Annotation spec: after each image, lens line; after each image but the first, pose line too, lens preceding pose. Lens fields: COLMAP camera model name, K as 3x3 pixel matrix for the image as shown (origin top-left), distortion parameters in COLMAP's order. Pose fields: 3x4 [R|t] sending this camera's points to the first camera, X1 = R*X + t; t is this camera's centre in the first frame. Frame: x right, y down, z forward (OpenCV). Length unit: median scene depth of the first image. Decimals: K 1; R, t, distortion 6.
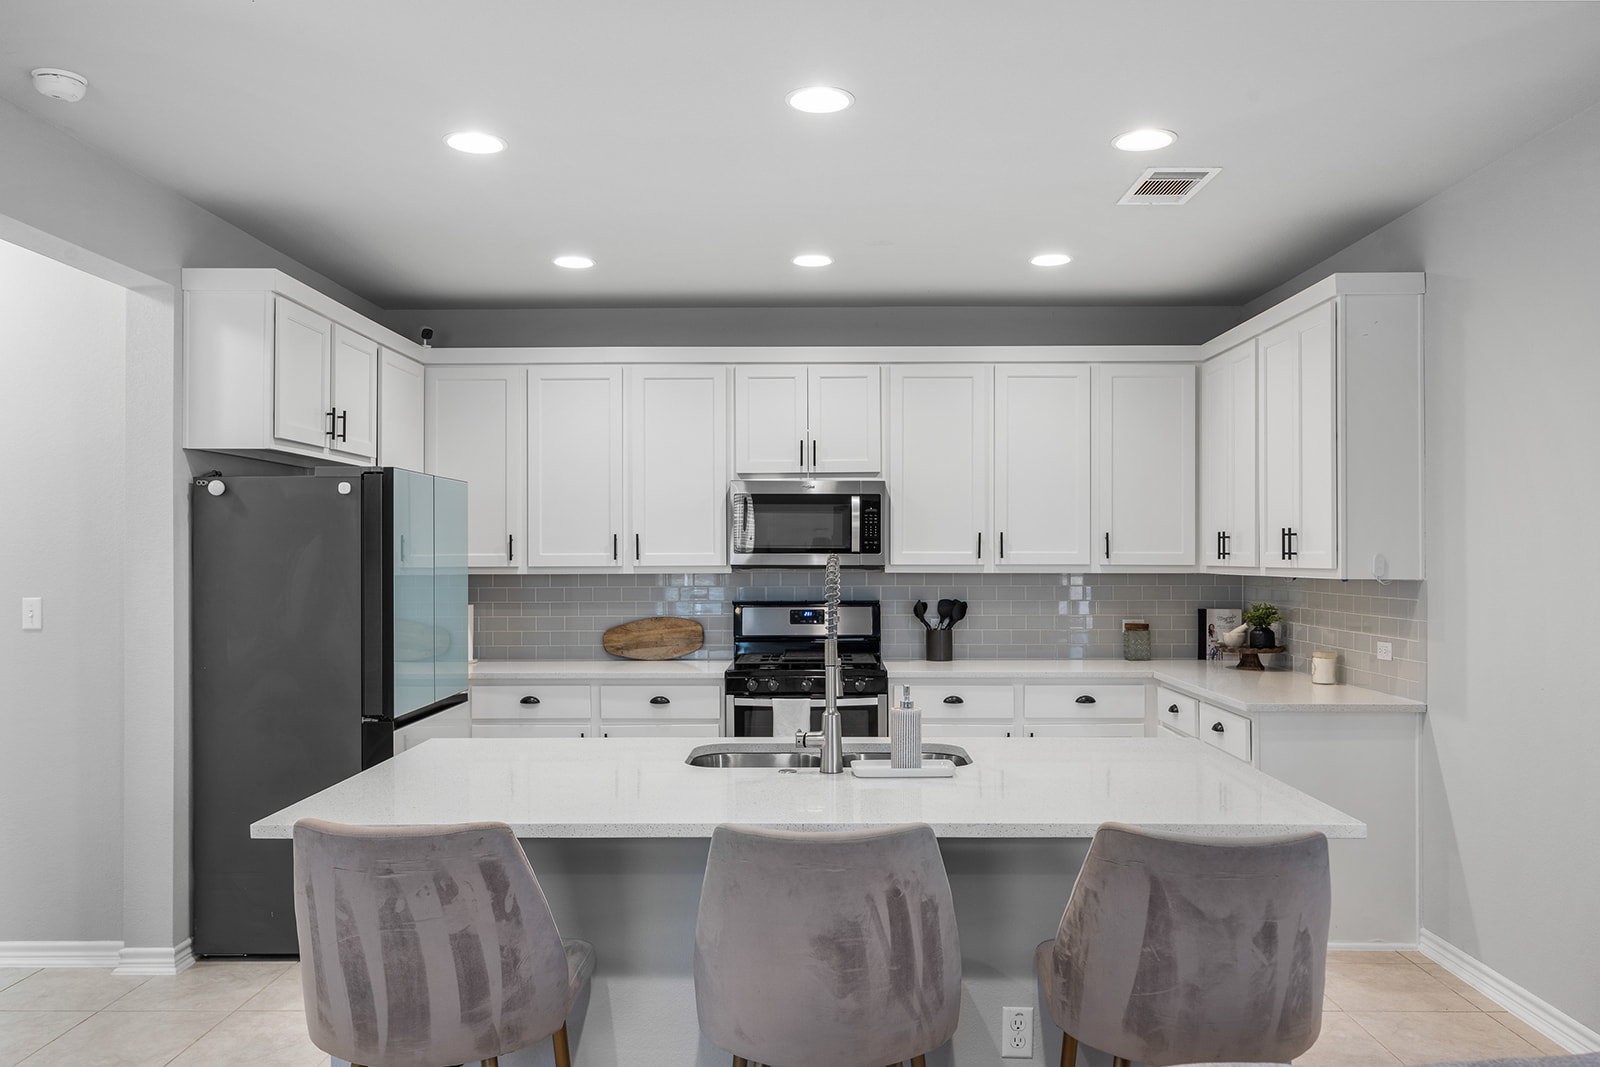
lens RADIAL K [[1199.2, 0, 806.8], [0, 1199.2, 541.2], [0, 0, 1]] dist [0.008130, 0.007377]
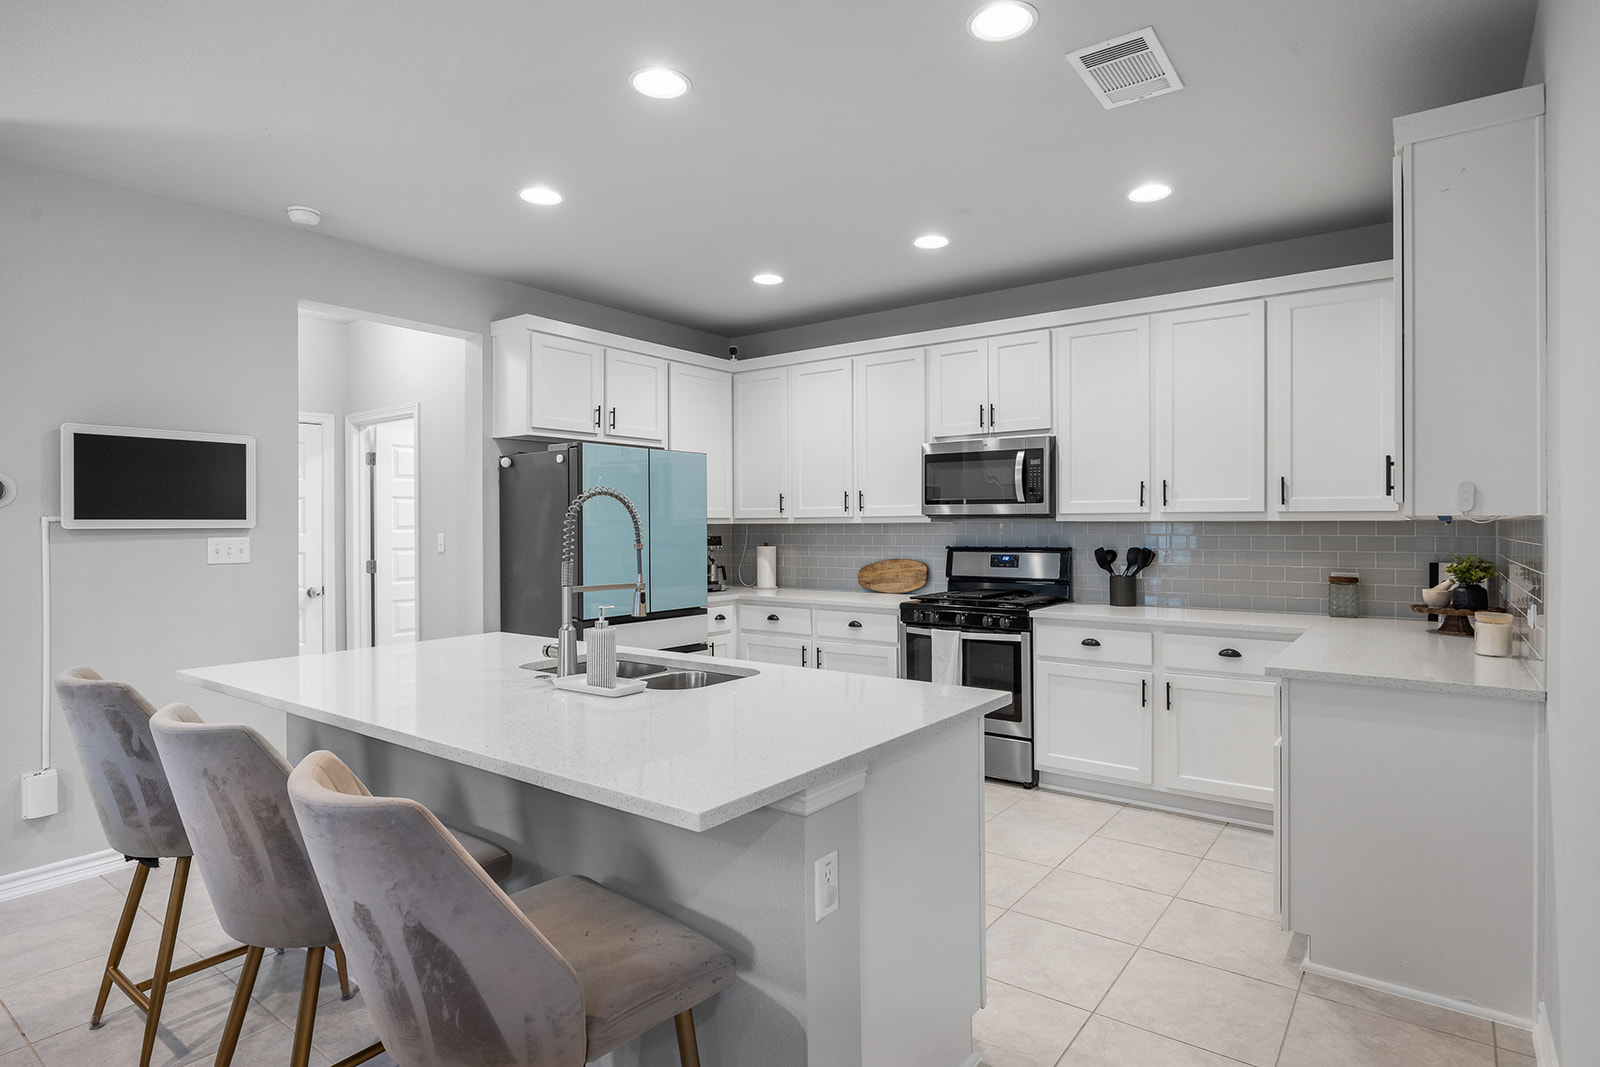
lens RADIAL K [[849.5, 0, 810.9], [0, 849.5, 525.8], [0, 0, 1]] dist [-0.004634, -0.000297]
pose [[0.811525, -0.000797, -0.584317, 0.334323], [0.008067, 0.999919, 0.009839, 0.021222], [0.584262, -0.012698, 0.811466, 0.251488]]
